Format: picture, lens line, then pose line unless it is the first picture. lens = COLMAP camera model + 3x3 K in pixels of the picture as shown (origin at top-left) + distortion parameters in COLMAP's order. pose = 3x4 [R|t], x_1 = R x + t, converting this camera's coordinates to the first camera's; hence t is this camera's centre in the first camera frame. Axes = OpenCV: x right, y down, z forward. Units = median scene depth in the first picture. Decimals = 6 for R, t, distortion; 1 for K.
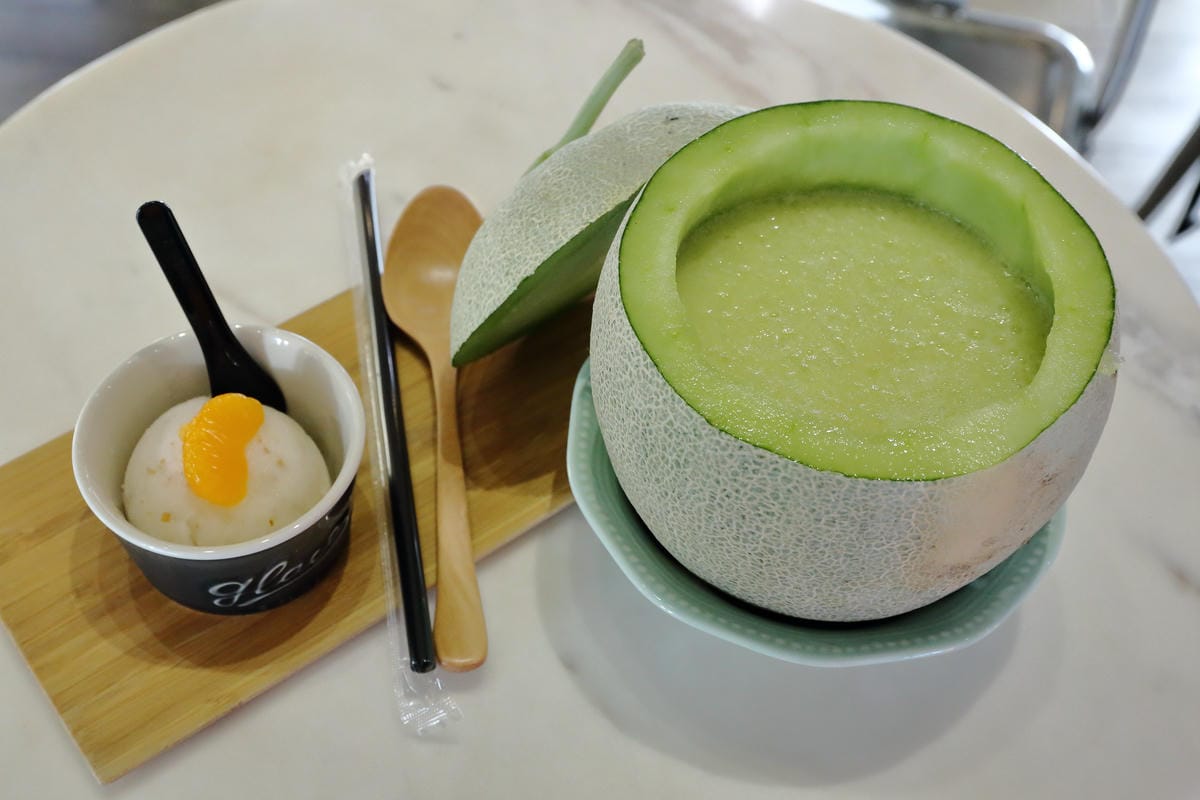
lens RADIAL K [[1627.4, 0, 595.5], [0, 1627.4, 403.0], [0, 0, 1]] dist [-0.021875, 0.000000]
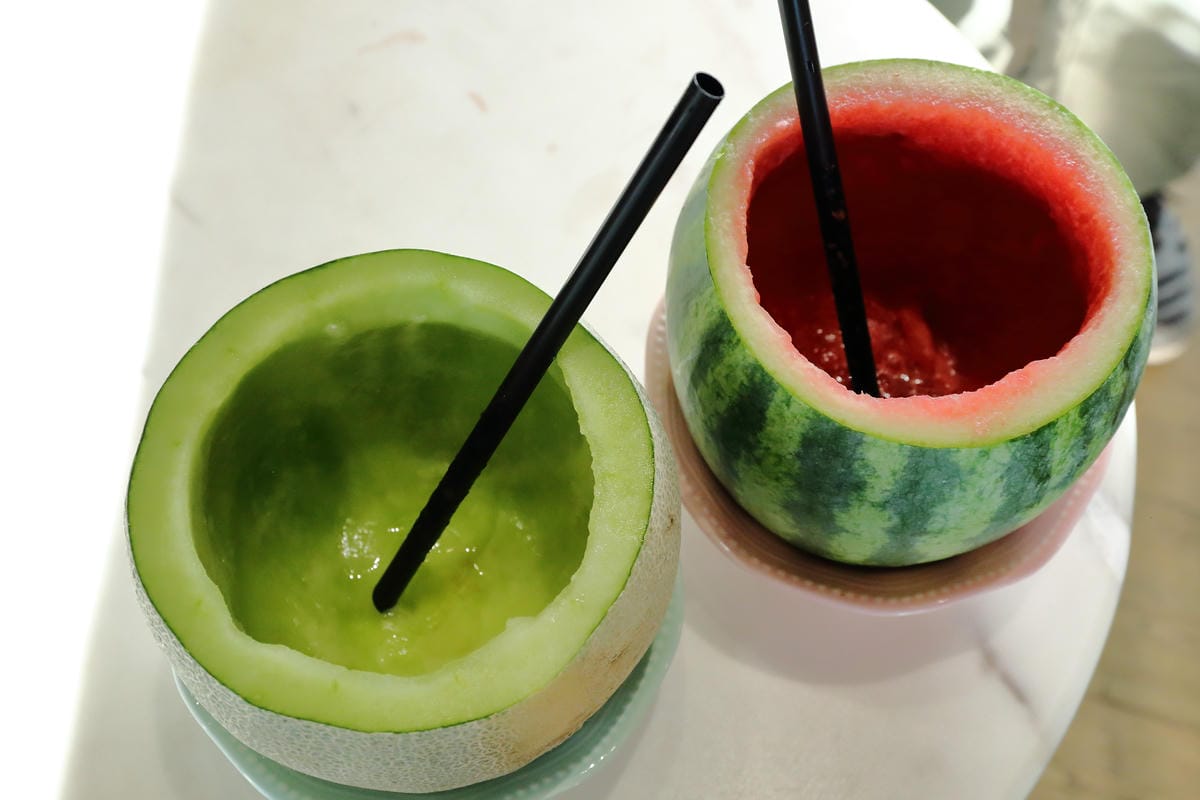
lens RADIAL K [[1446.9, 0, 603.4], [0, 1446.9, 404.4], [0, 0, 1]] dist [-0.031270, 0.000000]
pose [[0.973313, -0.217278, 0.073836, 0.241726], [0.198037, 0.957845, 0.208120, -0.280385], [-0.115943, -0.187944, 0.975312, 0.187707]]
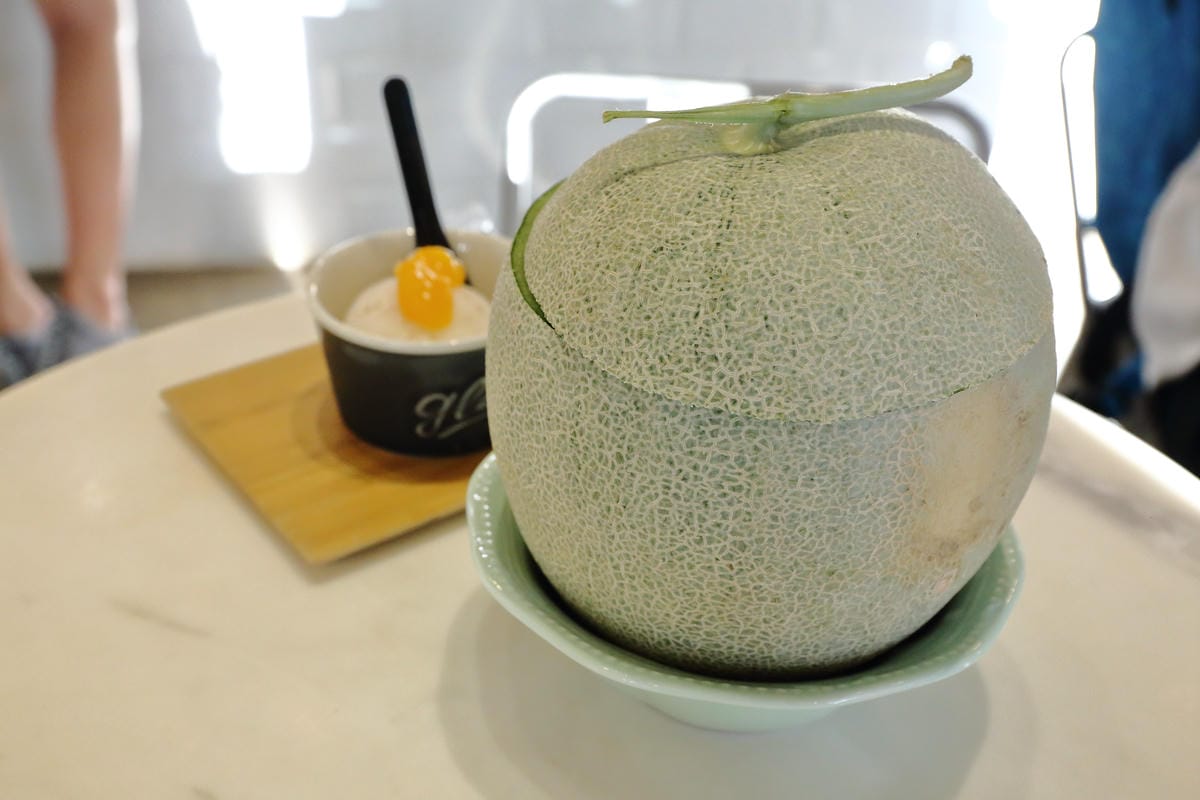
lens RADIAL K [[1446.9, 0, 605.1], [0, 1446.9, 396.5], [0, 0, 1]] dist [-0.031270, 0.000000]
pose [[0.976465, -0.117157, 0.181084, -0.093234], [0.172130, 0.929214, -0.327006, 0.259877], [-0.129955, 0.350480, 0.927511, 0.281472]]
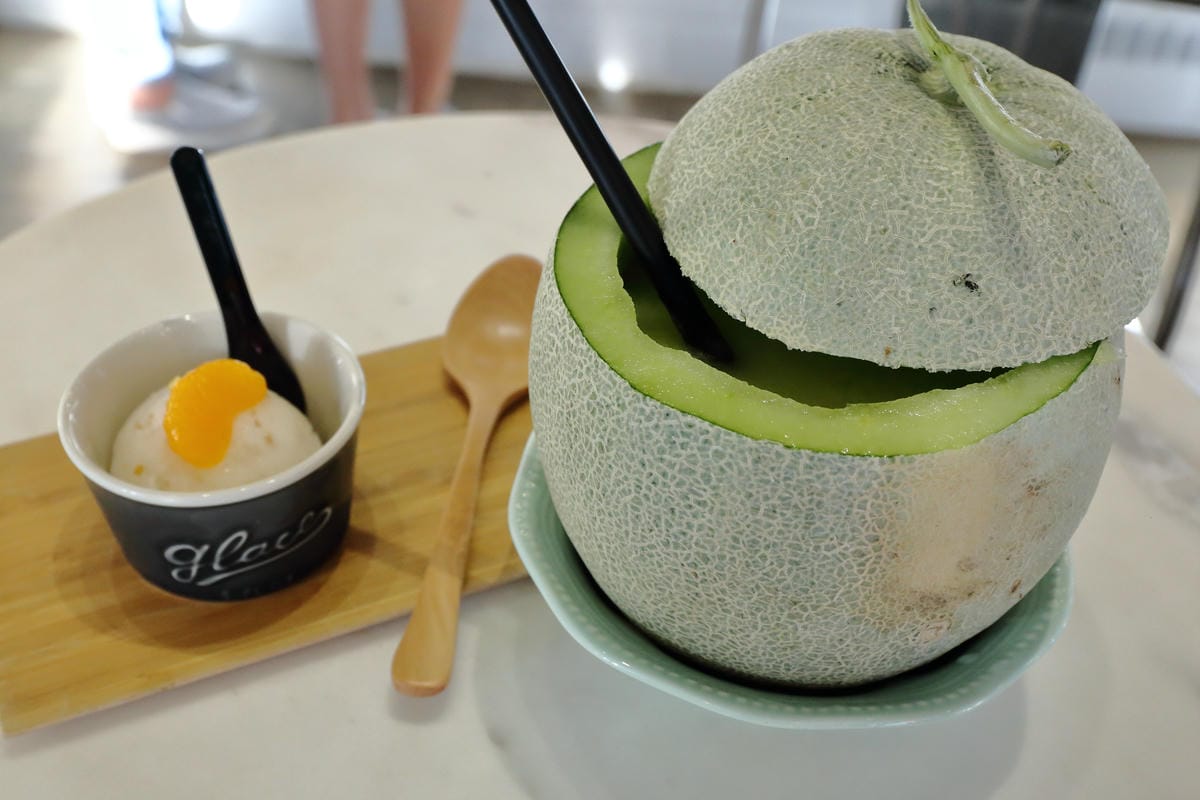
lens RADIAL K [[1446.9, 0, 604.2], [0, 1446.9, 402.4], [0, 0, 1]] dist [-0.031270, 0.000000]
pose [[0.995368, 0.052456, -0.080565, 0.114356], [-0.069693, 0.970966, -0.228841, 0.192428], [0.066222, 0.233395, 0.970124, 0.250455]]
